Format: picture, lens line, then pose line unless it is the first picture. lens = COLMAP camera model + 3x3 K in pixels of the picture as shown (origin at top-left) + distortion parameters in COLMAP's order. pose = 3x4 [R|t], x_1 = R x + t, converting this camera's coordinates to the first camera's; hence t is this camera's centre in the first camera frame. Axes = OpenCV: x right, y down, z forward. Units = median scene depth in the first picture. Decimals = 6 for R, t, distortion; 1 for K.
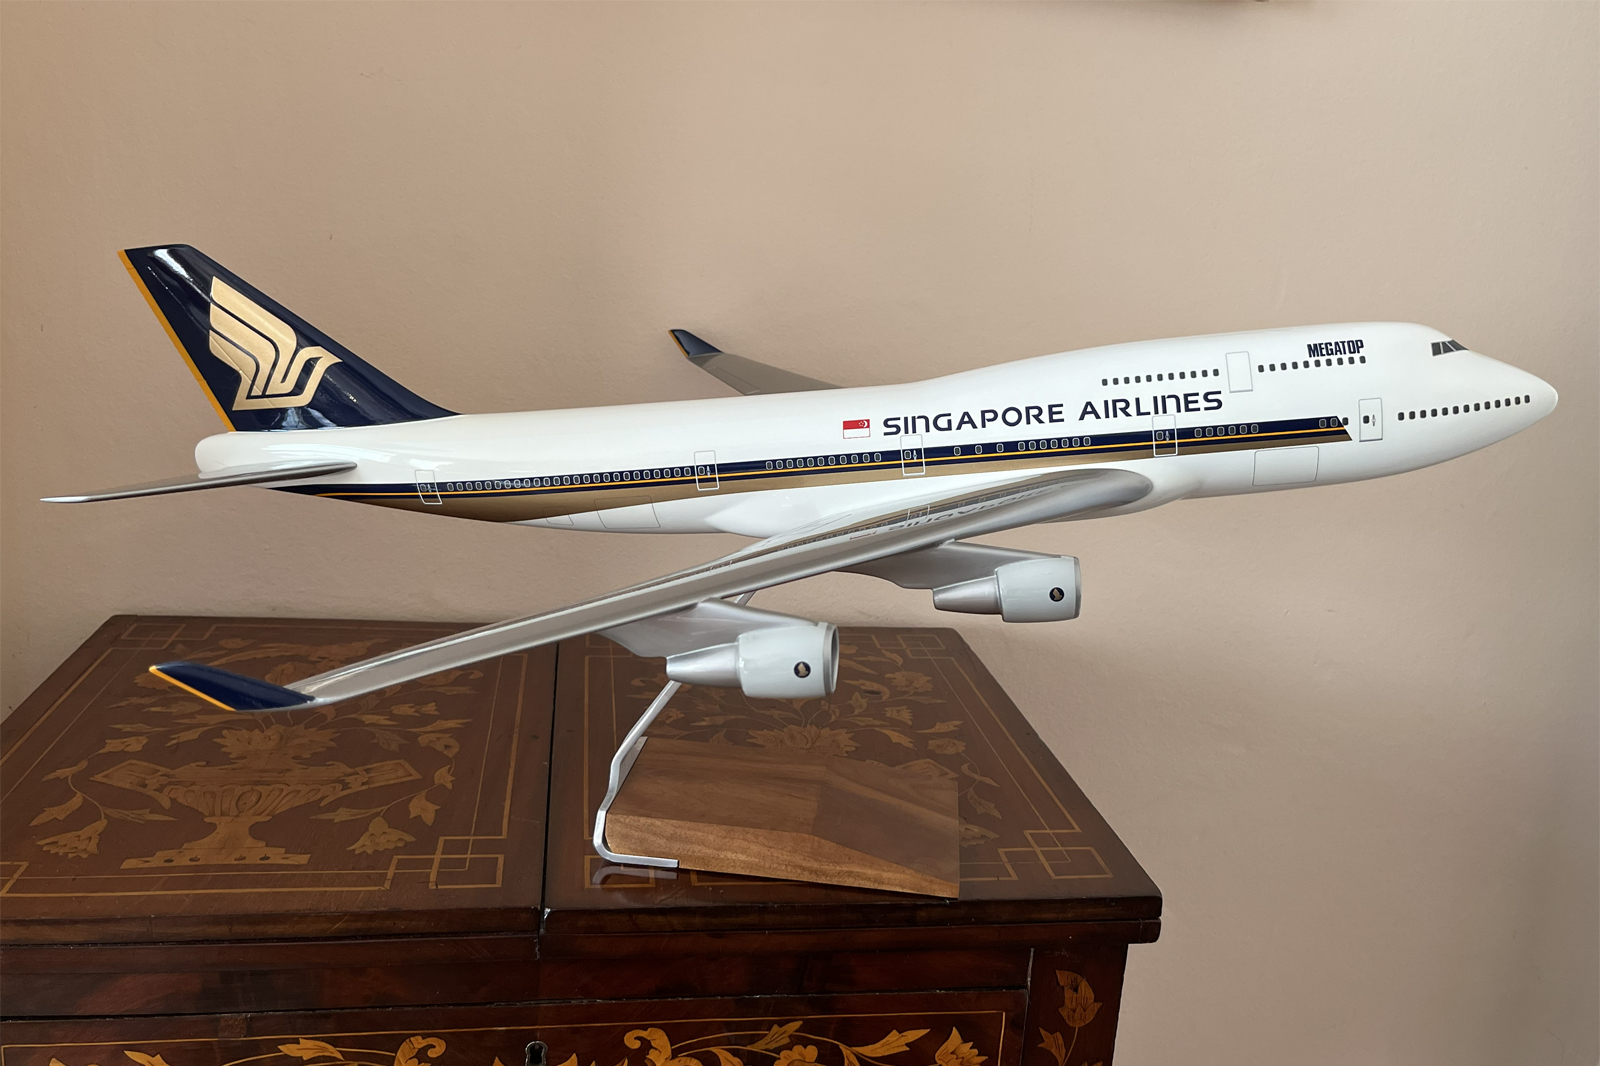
lens RADIAL K [[1431.5, 0, 853.5], [0, 1431.5, 483.7], [0, 0, 1]] dist [0.007150, -0.005353]
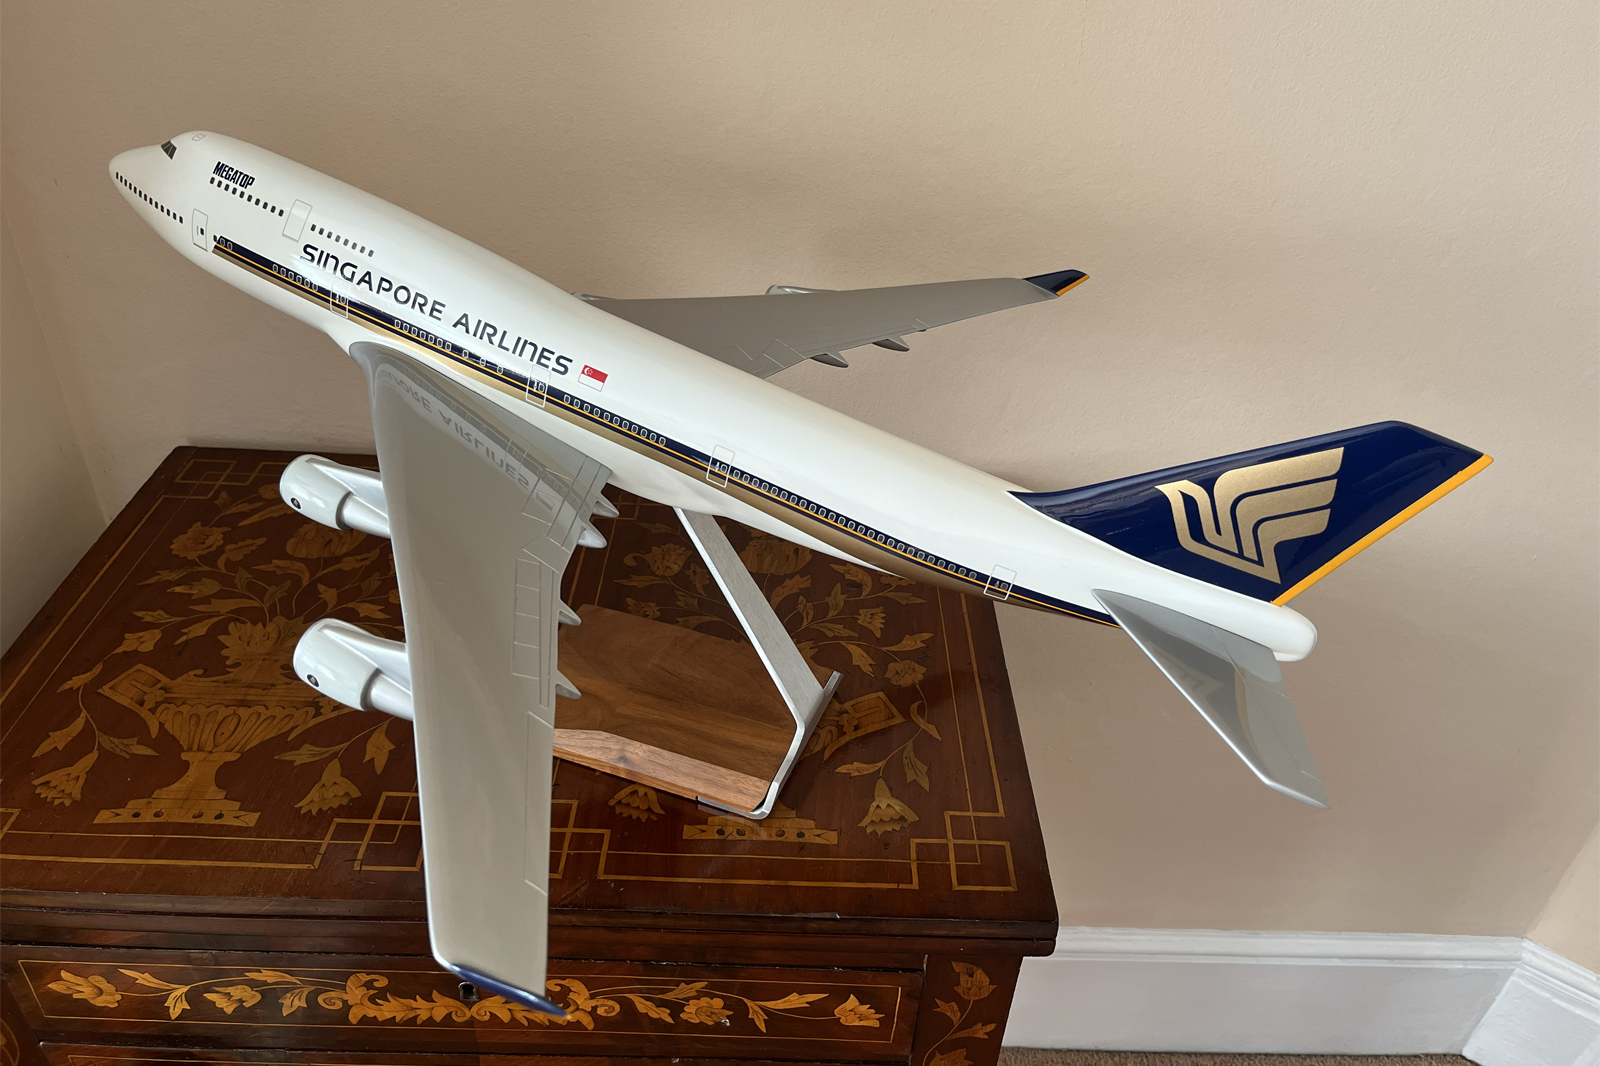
lens RADIAL K [[1222.3, 0, 816.5], [0, 1222.3, 541.4], [0, 0, 1]] dist [0.034163, -0.056547]
pose [[0.984409, 0.081459, -0.155892, 0.159583], [-0.017224, 0.926681, 0.375454, -0.278302], [0.175047, -0.366915, 0.913637, 0.281366]]
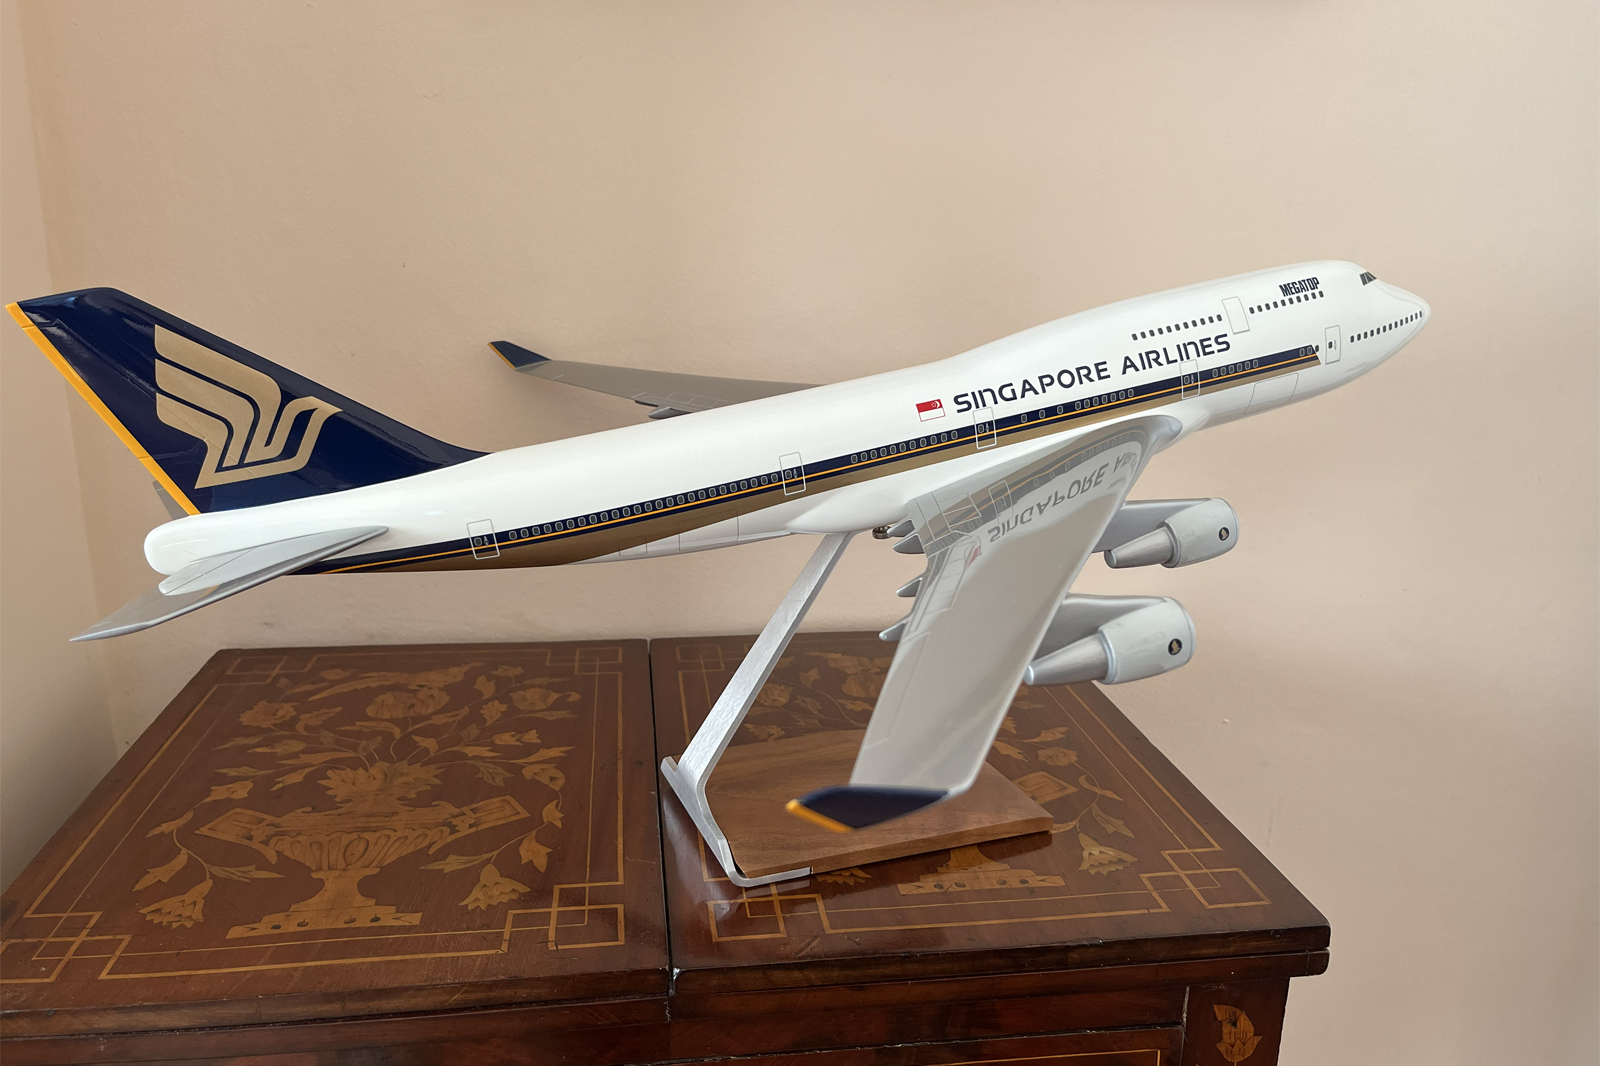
lens RADIAL K [[1228.4, 0, 800.7], [0, 1228.4, 538.0], [0, 0, 1]] dist [0.003987, 0.001872]
pose [[0.997716, -0.044374, -0.050934, -0.073218], [0.046825, 0.997750, 0.047988, -0.015168], [0.048690, -0.050263, 0.997548, 0.203739]]
